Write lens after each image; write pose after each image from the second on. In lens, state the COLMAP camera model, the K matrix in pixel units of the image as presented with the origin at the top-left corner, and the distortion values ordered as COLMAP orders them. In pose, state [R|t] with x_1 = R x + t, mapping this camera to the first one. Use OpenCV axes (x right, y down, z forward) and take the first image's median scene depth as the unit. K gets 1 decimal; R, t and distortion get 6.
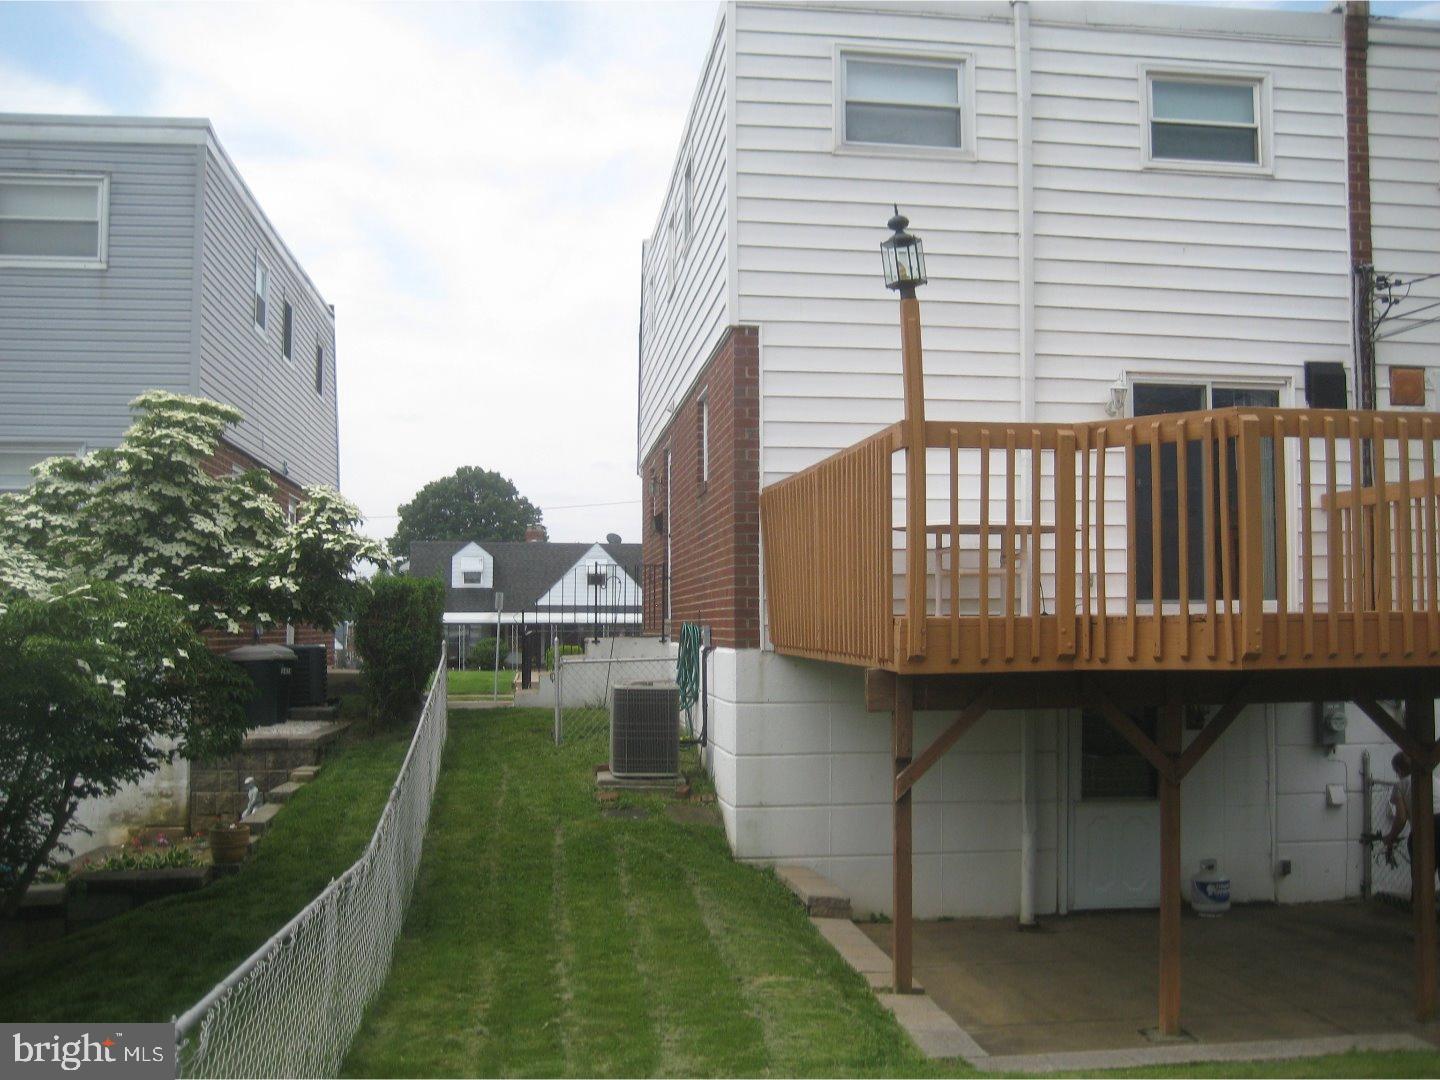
lens RADIAL K [[1452.0, 0, 720.0], [0, 1452.0, 540.0], [0, 0, 1]] dist [-0.101883, -0.000780]
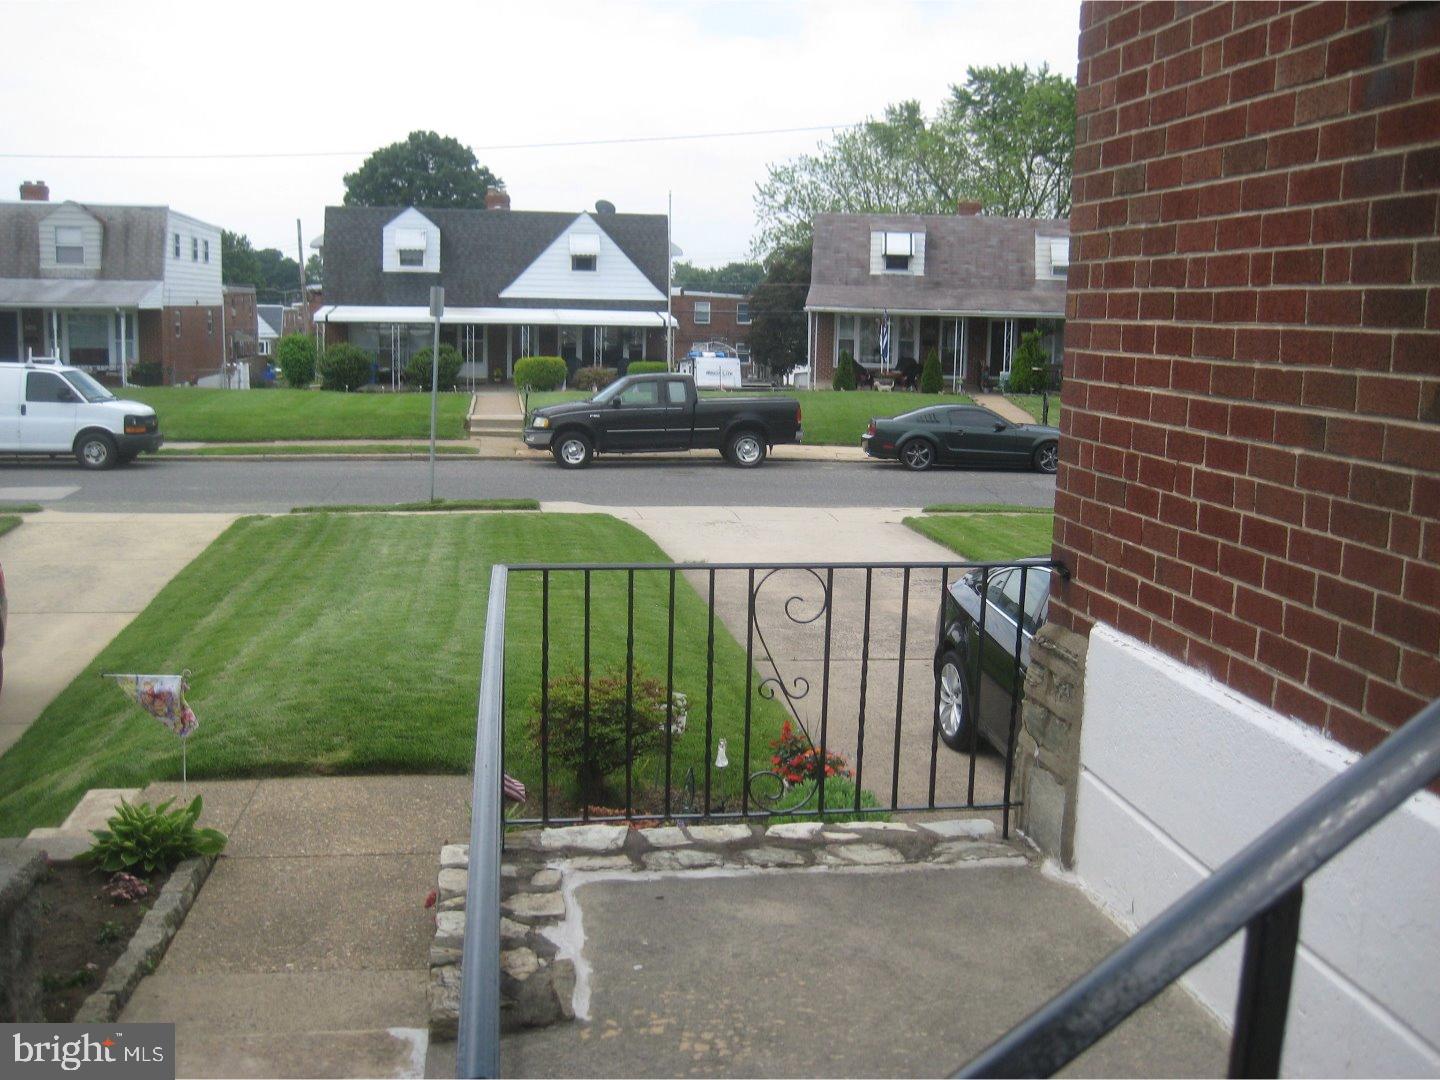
lens RADIAL K [[1452.0, 0, 720.0], [0, 1452.0, 540.0], [0, 0, 1]] dist [-0.101883, -0.000780]
pose [[0.999464, 0.017524, 0.027640, -0.032173], [-0.023048, 0.976491, 0.214324, 0.005683], [-0.023234, -0.214847, 0.976371, 0.247531]]
